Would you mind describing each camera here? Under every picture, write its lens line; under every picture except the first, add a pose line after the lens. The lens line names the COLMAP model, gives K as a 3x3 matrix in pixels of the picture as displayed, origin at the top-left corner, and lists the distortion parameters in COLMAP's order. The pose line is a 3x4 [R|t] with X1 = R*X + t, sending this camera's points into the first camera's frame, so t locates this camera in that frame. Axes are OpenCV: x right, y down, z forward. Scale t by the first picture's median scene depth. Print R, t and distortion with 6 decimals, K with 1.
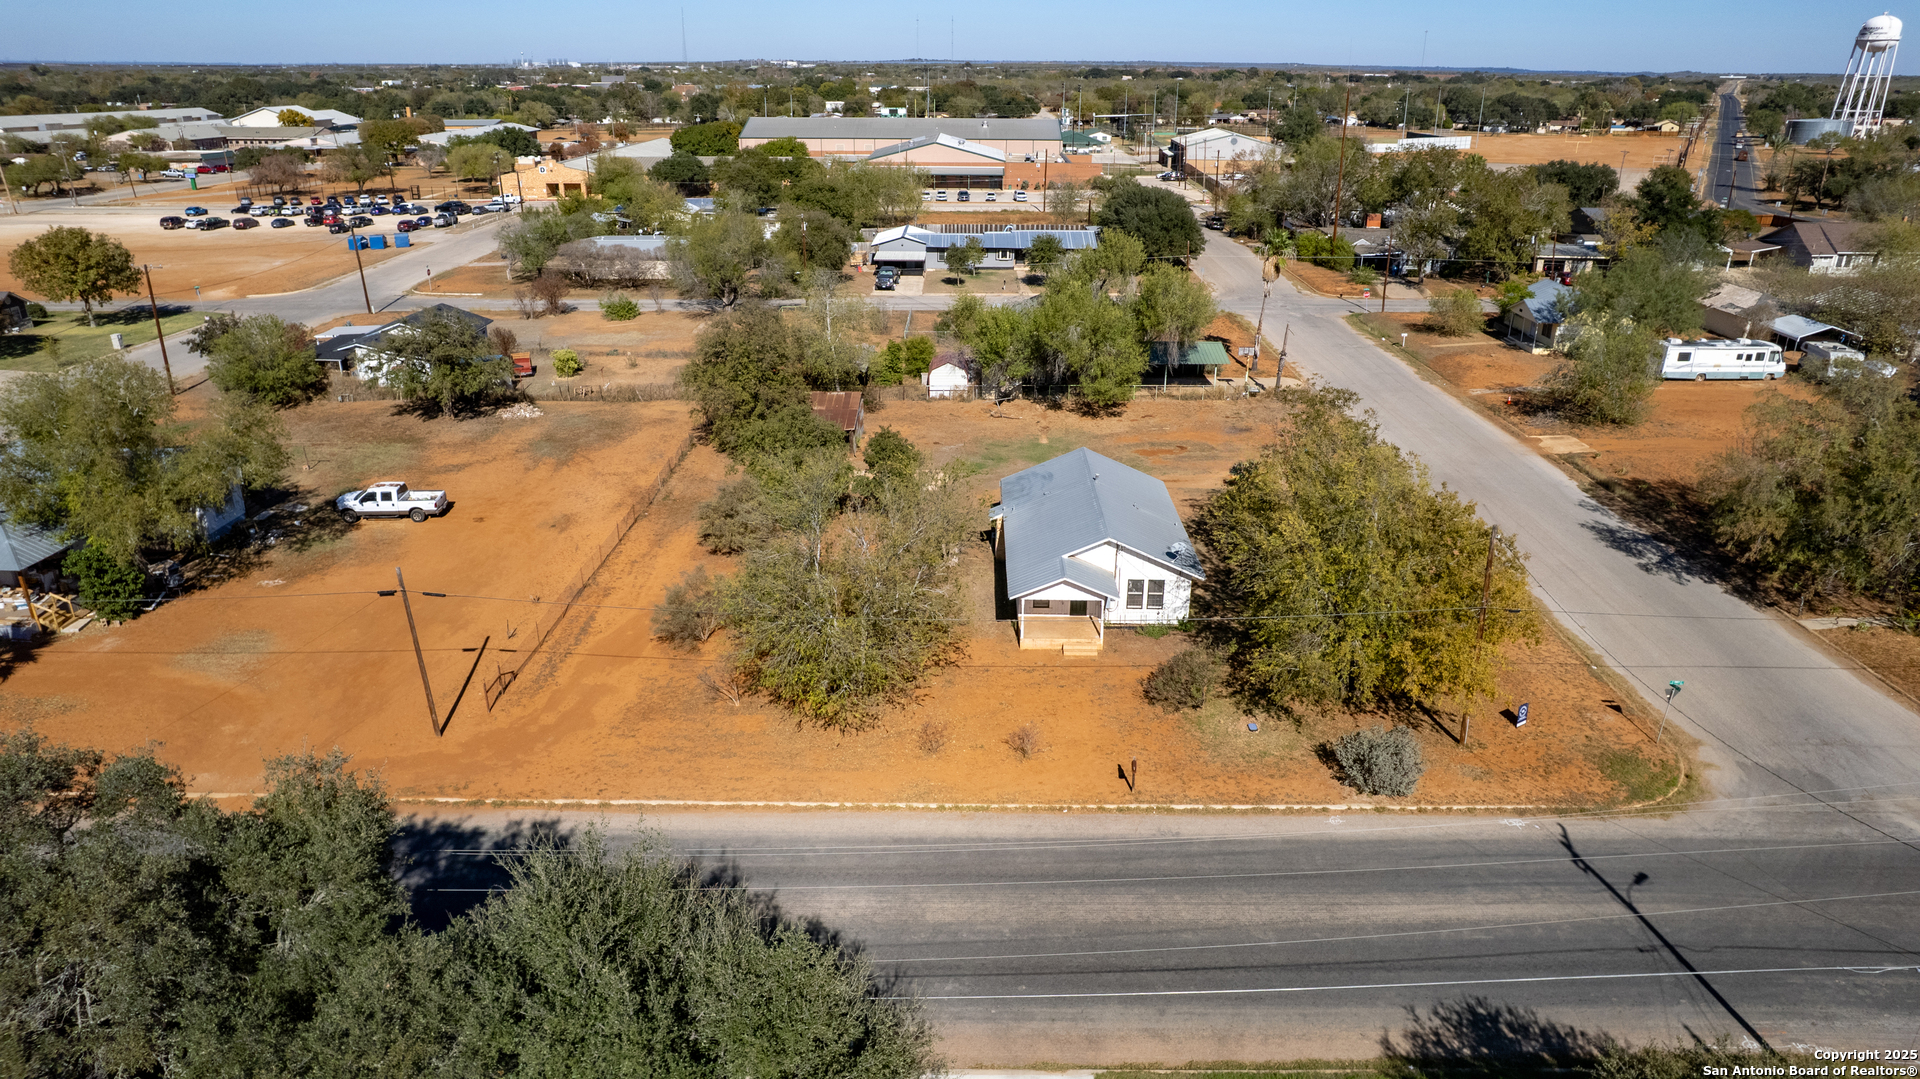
lens RADIAL K [[1230.4, 0, 961.6], [0, 1230.4, 547.0], [0, 0, 1]] dist [-0.060236, 0.041035]
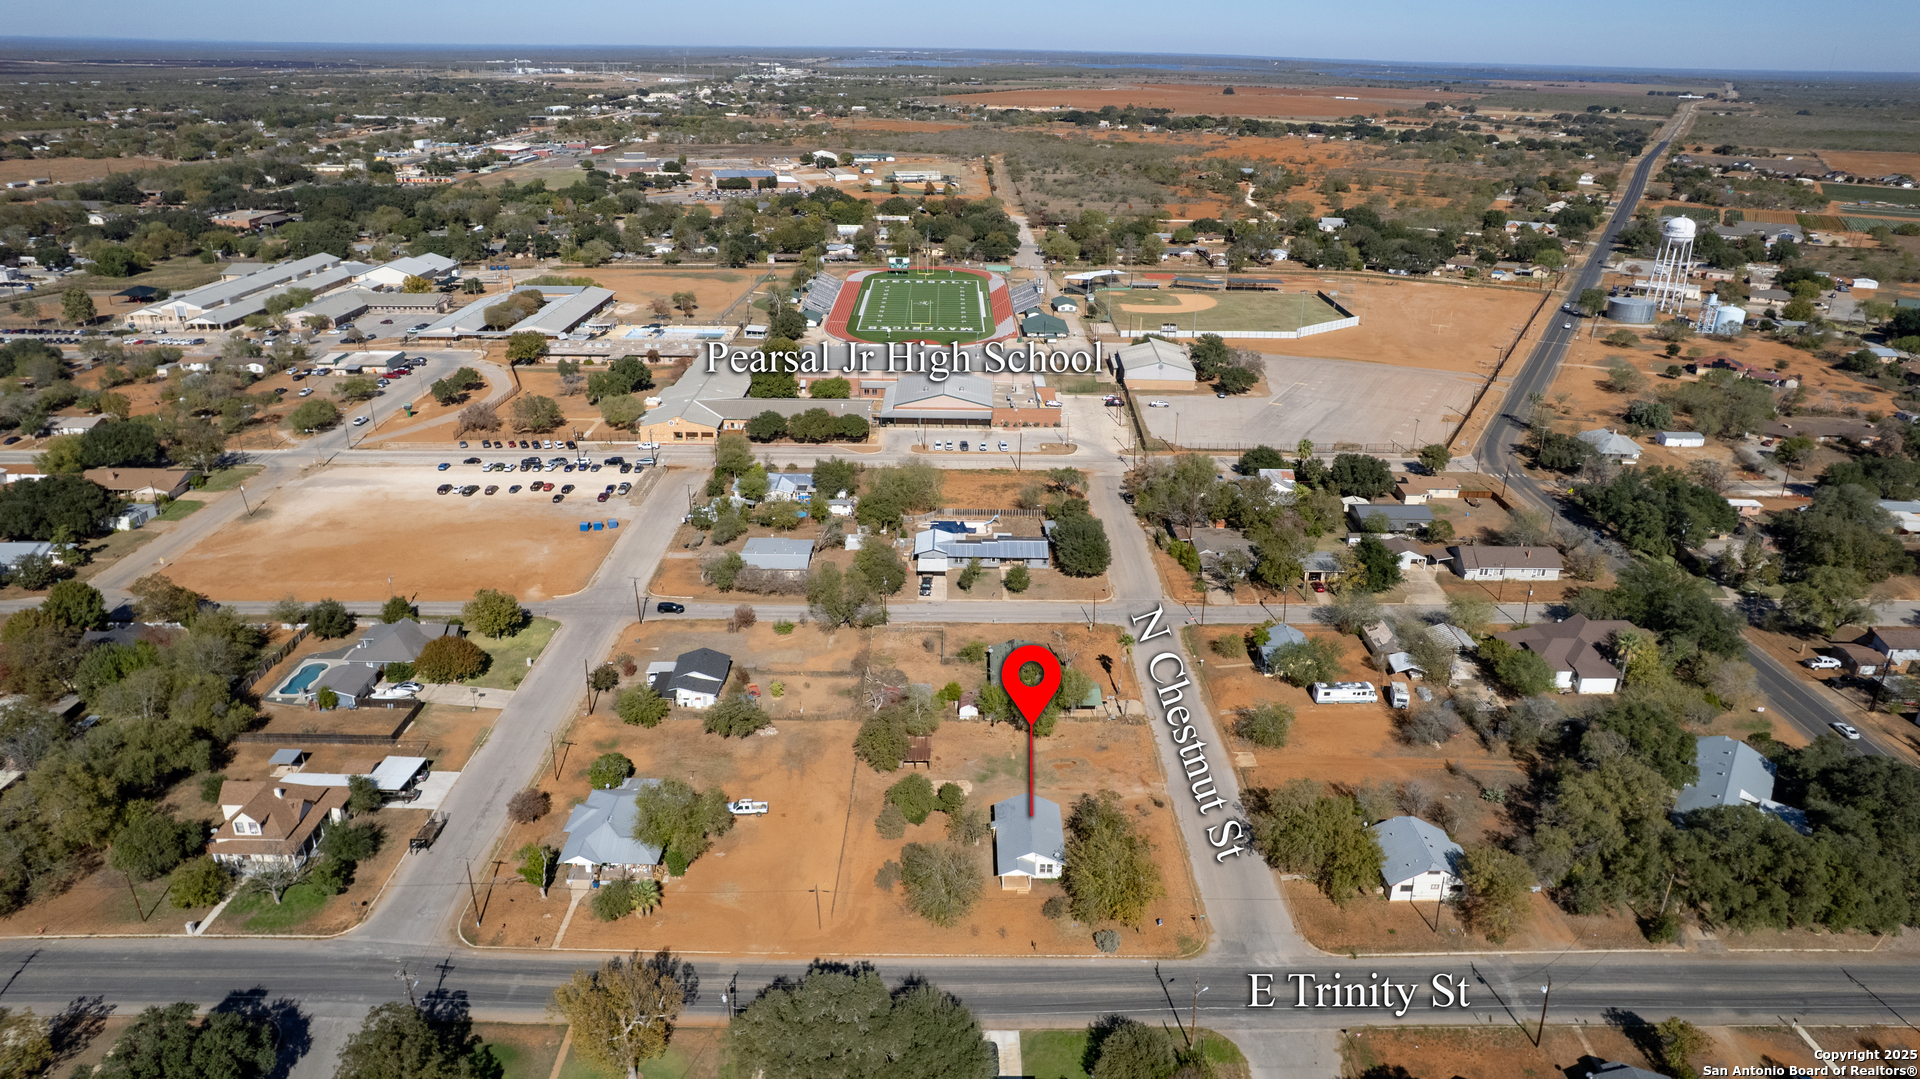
lens RADIAL K [[1230.4, 0, 962.7], [0, 1230.4, 545.2], [0, 0, 1]] dist [-0.060236, 0.041035]
pose [[0.999867, 0.004046, 0.015773, -0.098868], [-0.004214, 0.999934, 0.010671, -0.796218], [-0.015729, -0.010736, 0.999819, -1.969501]]
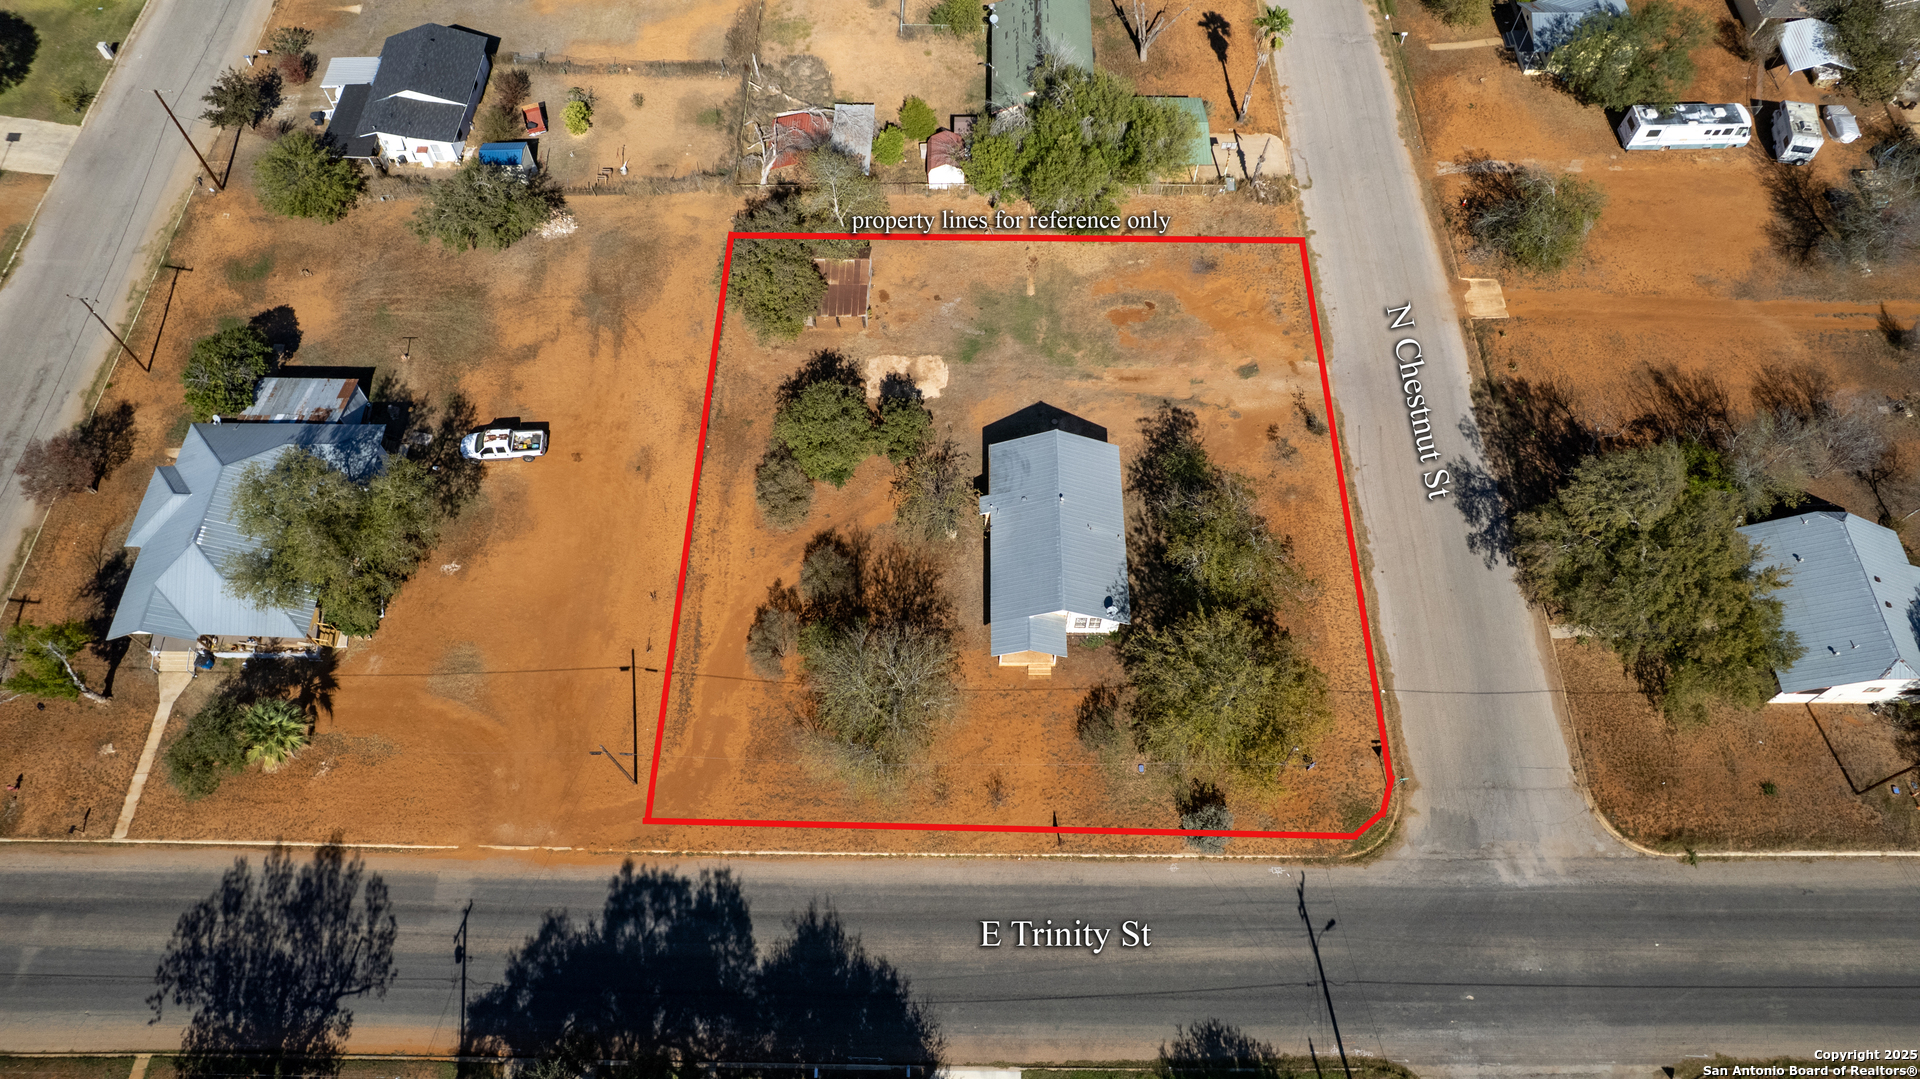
lens RADIAL K [[1230.4, 0, 958.2], [0, 1230.4, 553.9], [0, 0, 1]] dist [-0.060236, 0.041035]
pose [[0.999979, -0.004157, -0.004900, 0.006688], [0.006309, 0.779768, 0.626036, -0.981250], [0.001219, -0.626054, 0.779778, -0.065994]]
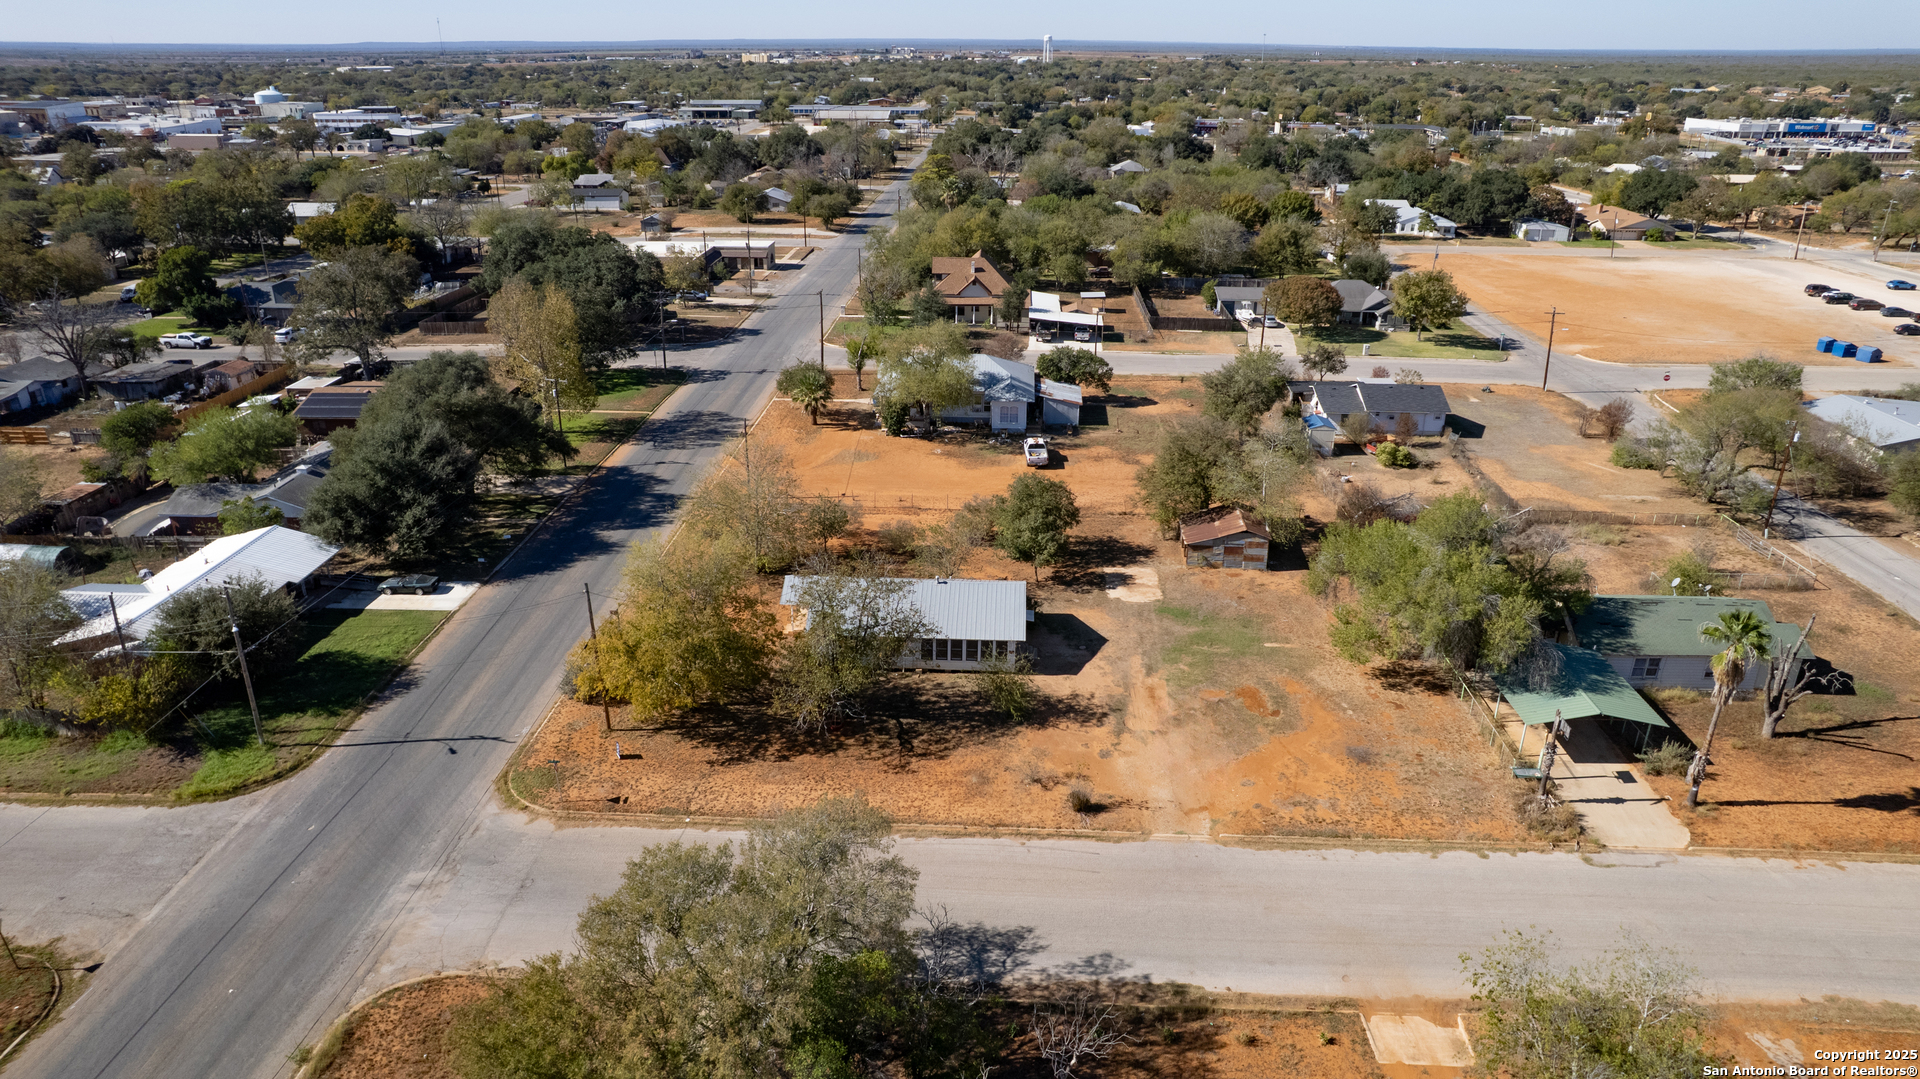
lens RADIAL K [[1230.4, 0, 958.2], [0, 1230.4, 531.7], [0, 0, 1]] dist [-0.060236, 0.041035]
pose [[-0.040741, 0.366813, -0.929402, 1.528748], [-0.373203, 0.857267, 0.354702, -0.669892], [0.926855, 0.361306, 0.101969, 1.027613]]
